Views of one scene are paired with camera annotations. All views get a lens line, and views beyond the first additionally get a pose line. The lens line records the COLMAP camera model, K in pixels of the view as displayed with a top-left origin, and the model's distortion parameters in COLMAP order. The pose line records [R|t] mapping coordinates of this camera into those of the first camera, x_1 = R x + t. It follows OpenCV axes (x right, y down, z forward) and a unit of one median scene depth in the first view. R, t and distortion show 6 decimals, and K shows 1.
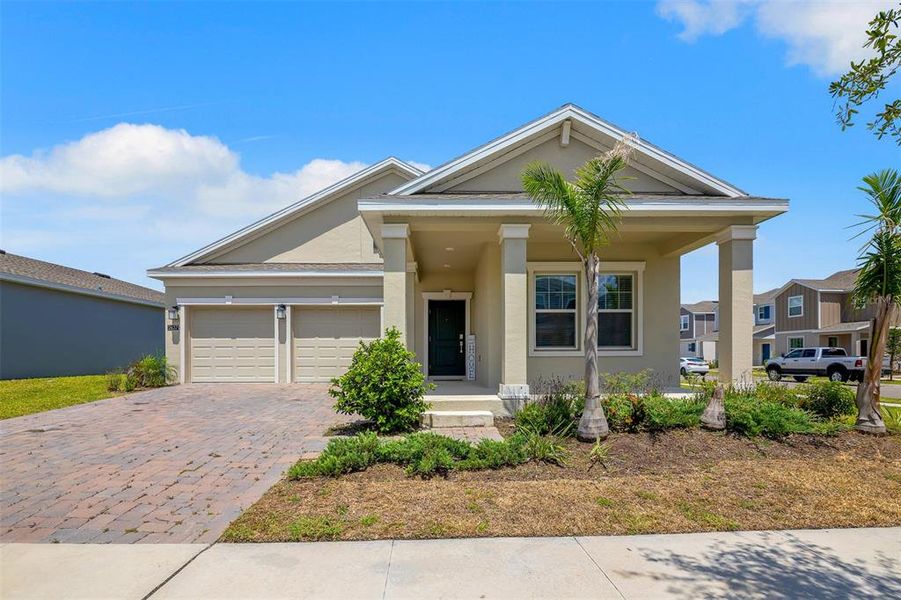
lens RADIAL K [[430.3, 0, 452.4], [0, 430.3, 351.8], [0, 0, 1]] dist [-0.004083, -0.000263]
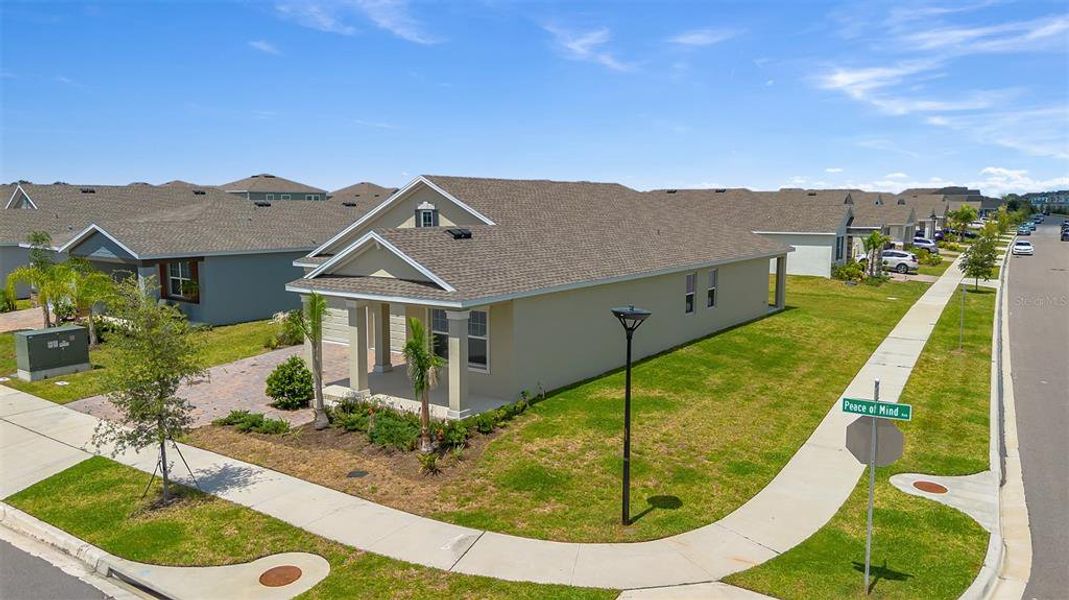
lens RADIAL K [[762.0, 0, 534.5], [0, 762.0, 300.0], [0, 0, 1]] dist [0.143215, -0.133414]
pose [[0.795546, 0.078368, -0.600804, 1.823517], [0.005781, 0.990573, 0.136863, -0.504597], [0.605866, -0.112354, 0.787593, -0.690405]]
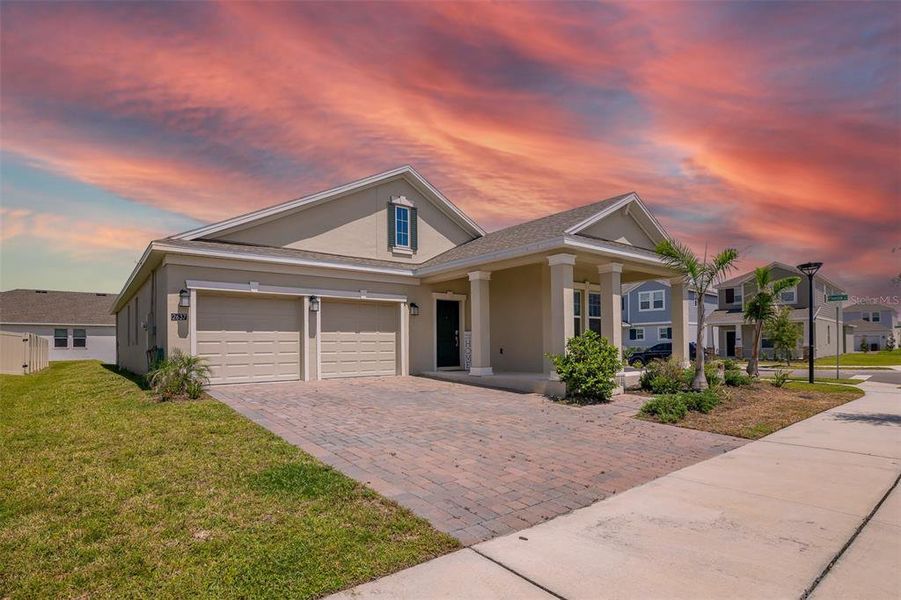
lens RADIAL K [[462.4, 0, 452.0], [0, 462.4, 342.9], [0, 0, 1]] dist [0.000551, 0.000083]
pose [[0.794619, -0.001256, 0.607107, -0.958385], [0.005579, 0.999971, -0.005233, -0.001184], [-0.607082, 0.007545, 0.794603, 0.023110]]
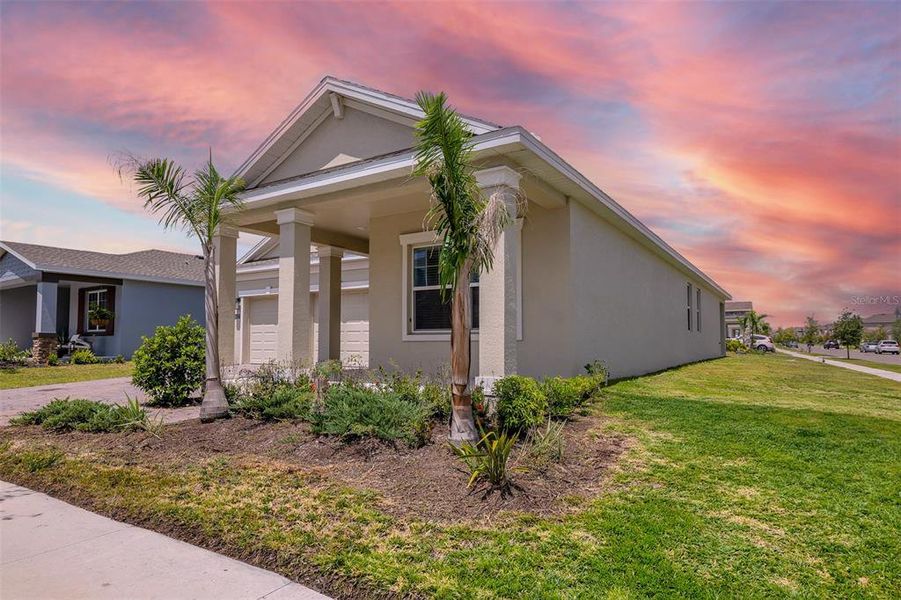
lens RADIAL K [[546.0, 0, 450.5], [0, 546.0, 300.0], [0, 0, 1]] dist [0.001537, 0.000578]
pose [[0.826878, -0.042767, -0.560754, 0.829187], [0.006281, 0.997744, -0.066832, 0.002271], [0.562347, 0.051740, 0.825281, 0.122379]]
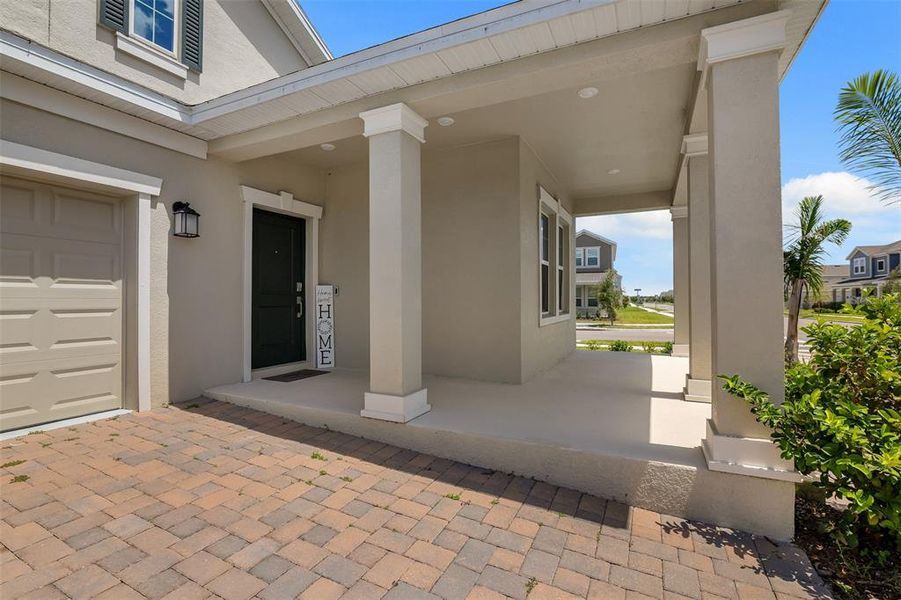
lens RADIAL K [[414.3, 0, 450.5], [0, 414.3, 300.0], [0, 0, 1]] dist [-0.018731, -0.000134]
pose [[0.469046, 0.001492, 0.883172, -0.436899], [-0.009978, 0.999944, 0.003610, -0.029547], [-0.883117, -0.010505, 0.469034, 0.770134]]
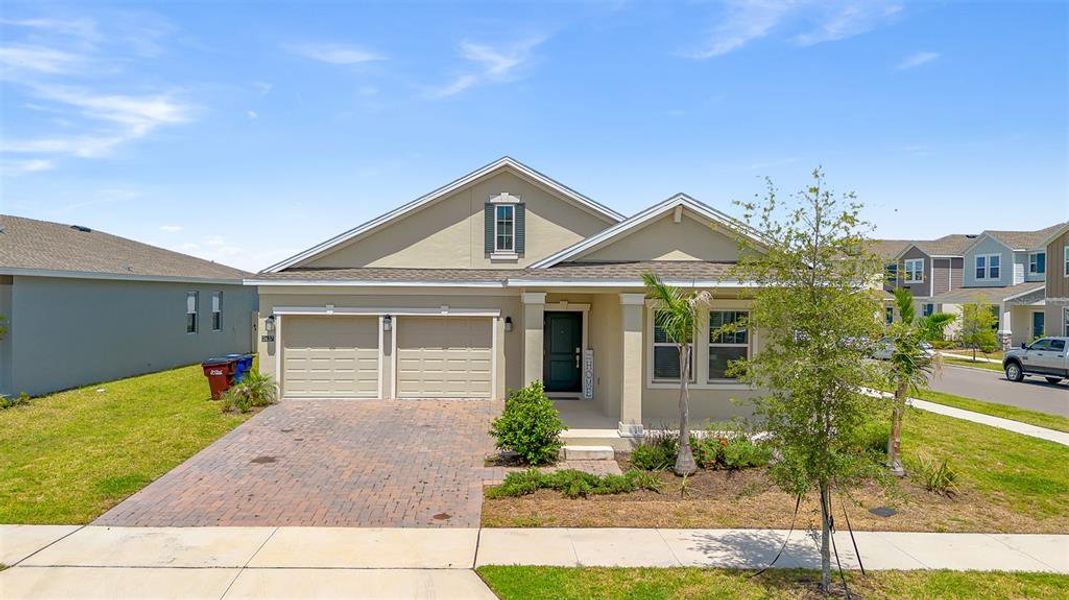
lens RADIAL K [[762.0, 0, 534.5], [0, 762.0, 300.0], [0, 0, 1]] dist [0.143215, -0.133414]
pose [[0.999880, 0.015502, 0.000599, -0.097362], [-0.015511, 0.999710, 0.018440, -0.222967], [-0.000313, -0.018447, 0.999830, -0.830491]]
